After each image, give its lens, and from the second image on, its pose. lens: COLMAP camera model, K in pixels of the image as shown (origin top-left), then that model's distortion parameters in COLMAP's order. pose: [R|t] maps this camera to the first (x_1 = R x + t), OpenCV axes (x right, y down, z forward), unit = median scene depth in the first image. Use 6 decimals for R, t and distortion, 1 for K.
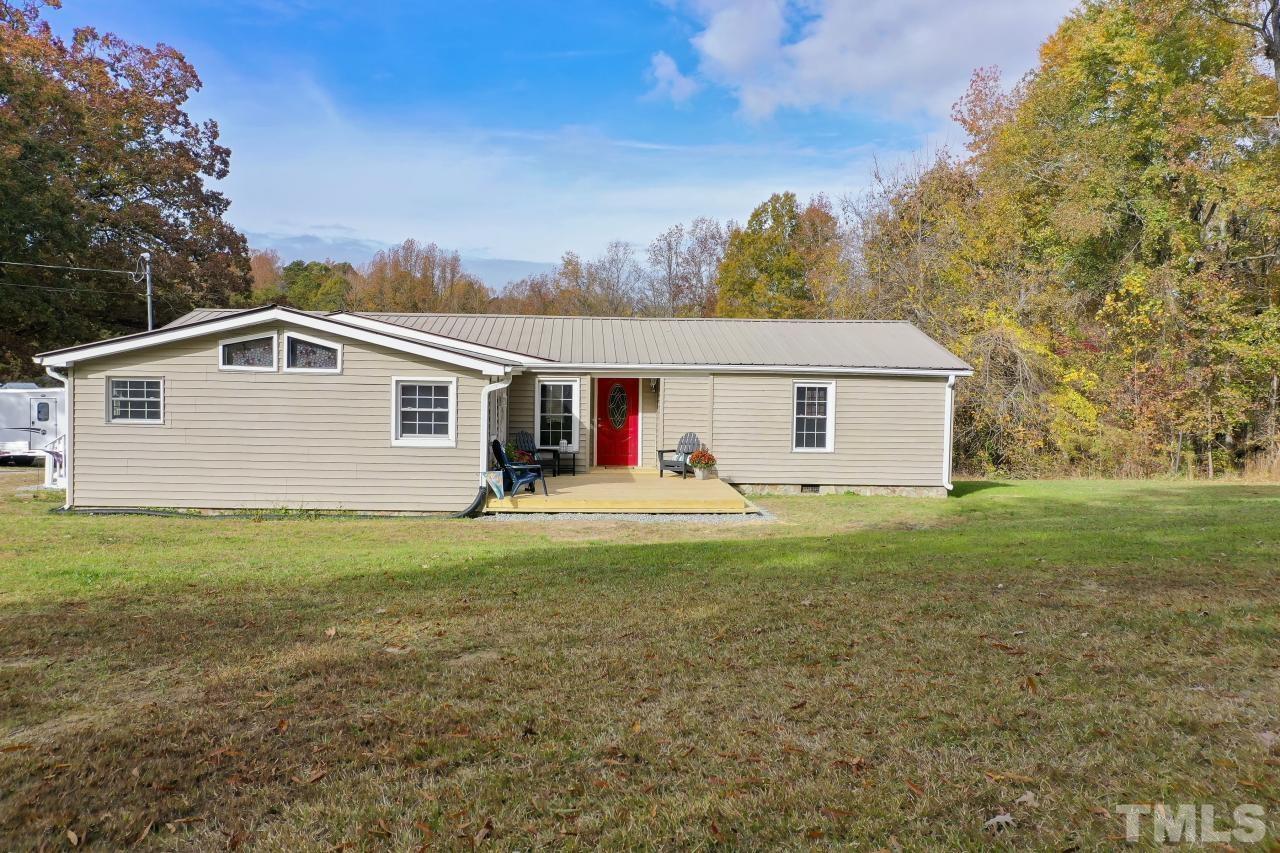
lens RADIAL K [[1010.8, 0, 640.0], [0, 1010.8, 426.5], [0, 0, 1]] dist [-0.004957, 0.007247]
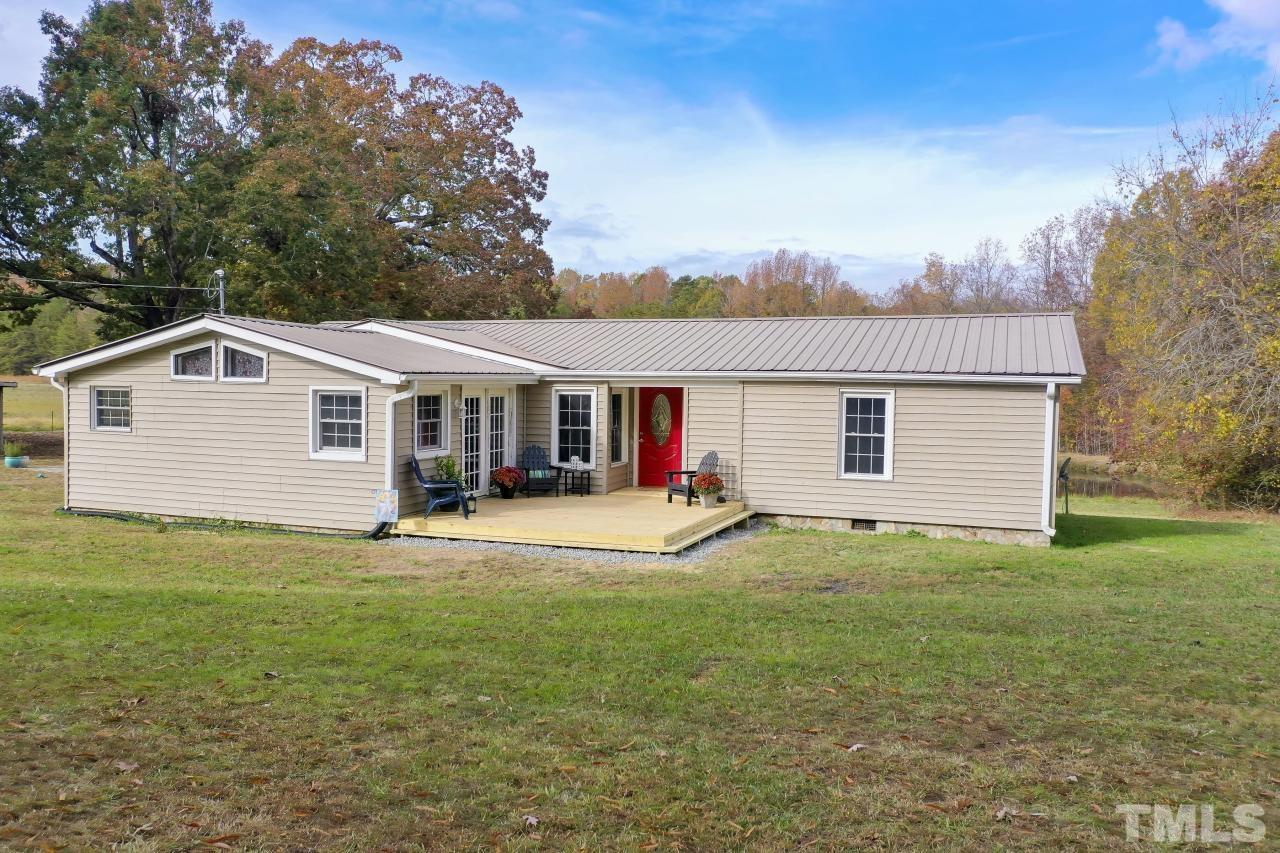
lens RADIAL K [[1010.8, 0, 640.0], [0, 1010.8, 426.5], [0, 0, 1]] dist [-0.004957, 0.007247]
pose [[0.917706, 0.014215, -0.397006, 0.328018], [-0.017939, 0.999823, -0.005668, -0.008970], [0.396855, 0.012323, 0.917799, 0.196555]]
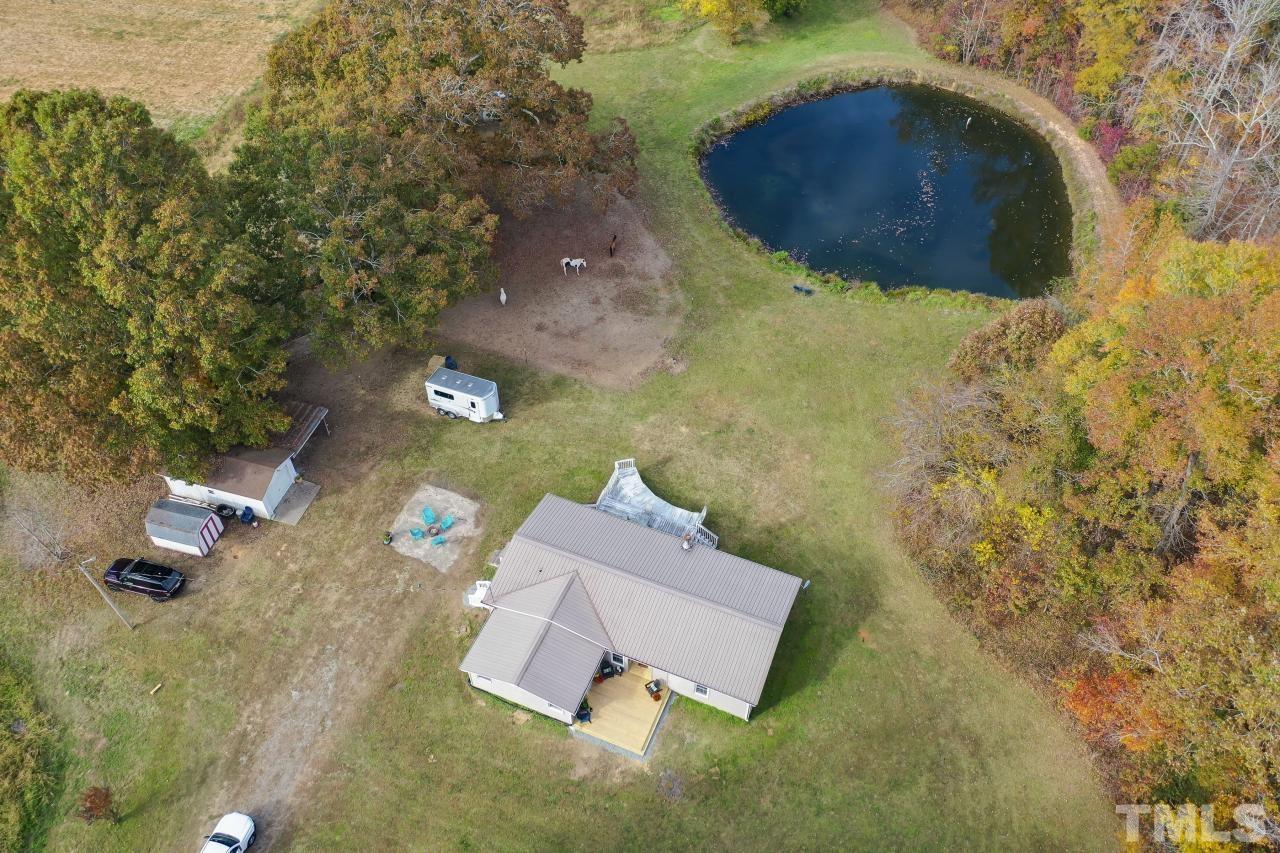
lens RADIAL K [[1010.8, 0, 640.0], [0, 1010.8, 426.5], [0, 0, 1]] dist [-0.004957, 0.007247]
pose [[0.901251, 0.312544, -0.300106, 0.632018], [-0.001145, 0.694323, 0.719663, -2.535112], [0.433297, -0.648253, 0.626116, -0.347566]]
